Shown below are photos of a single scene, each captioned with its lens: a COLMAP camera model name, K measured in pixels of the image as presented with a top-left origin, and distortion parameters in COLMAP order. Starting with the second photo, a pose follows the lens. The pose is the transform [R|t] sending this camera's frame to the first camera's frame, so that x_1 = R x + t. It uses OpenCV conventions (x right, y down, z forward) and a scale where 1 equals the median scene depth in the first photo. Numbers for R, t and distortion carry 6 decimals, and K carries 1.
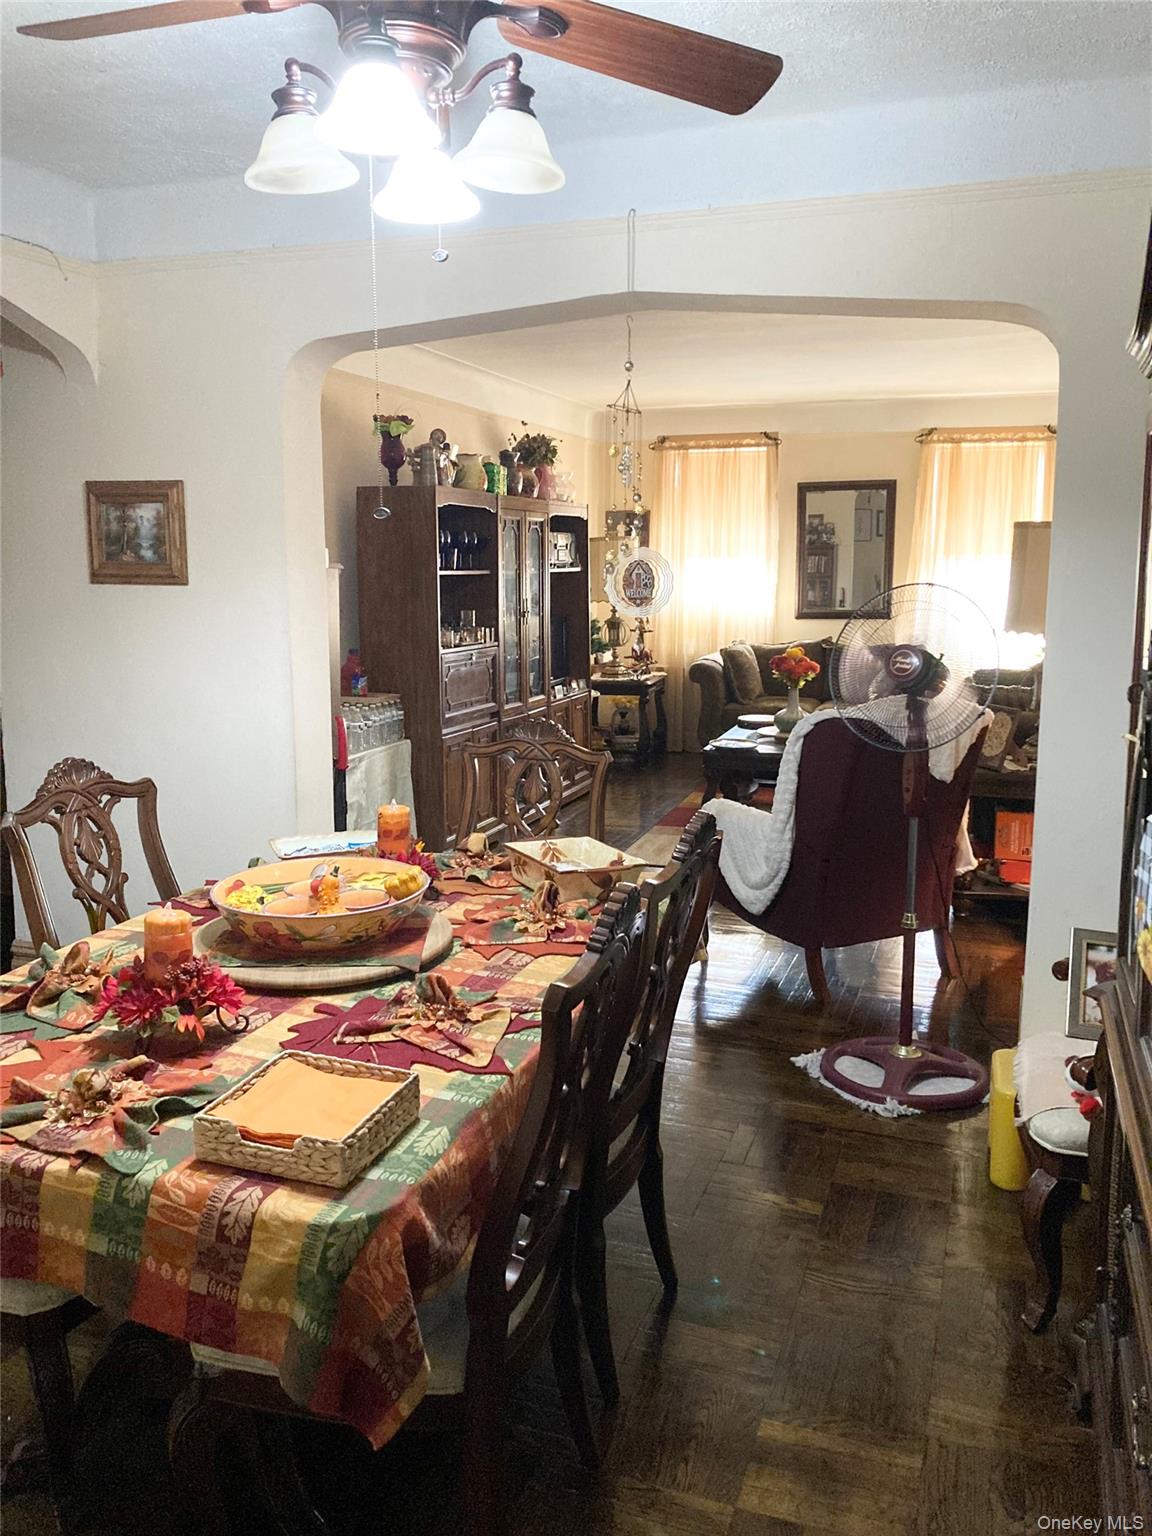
lens RADIAL K [[1239.3, 0, 567.7], [0, 1239.3, 764.8], [0, 0, 1]] dist [0.005381, 0.005665]
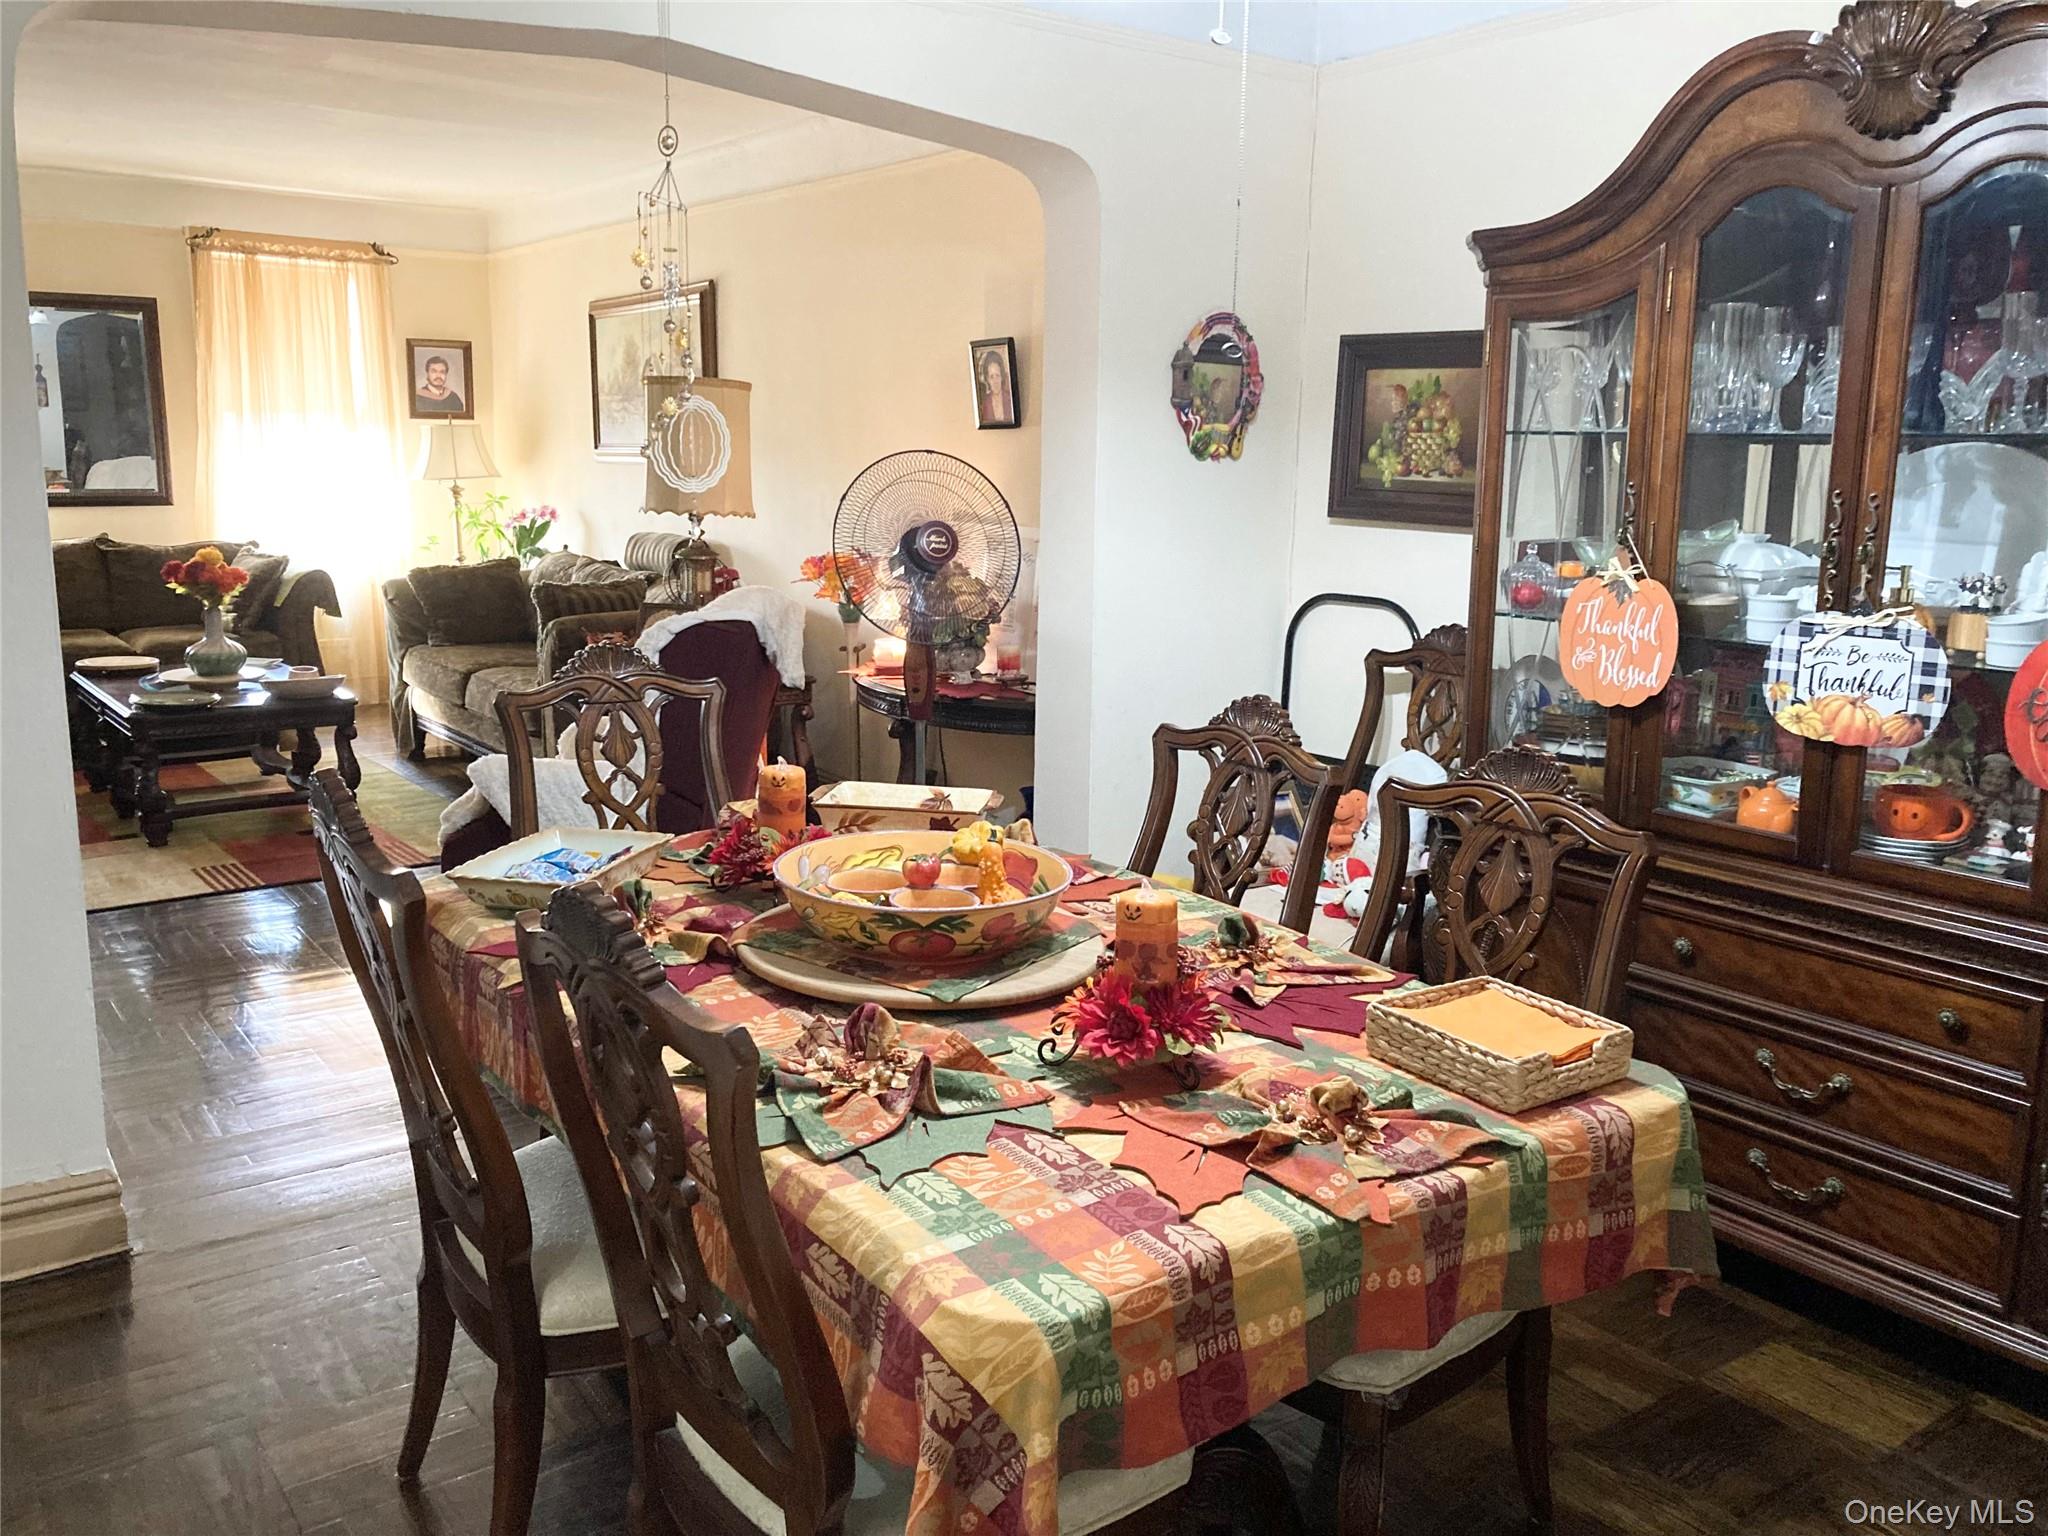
lens RADIAL K [[1652.4, 0, 1011.6], [0, 1652.4, 765.6], [0, 0, 1]] dist [0.005381, 0.005665]
pose [[0.571334, -0.144737, 0.807855, -0.247447], [0.113903, 0.988785, 0.096599, -0.012357], [-0.812775, 0.036827, 0.581412, 0.108942]]
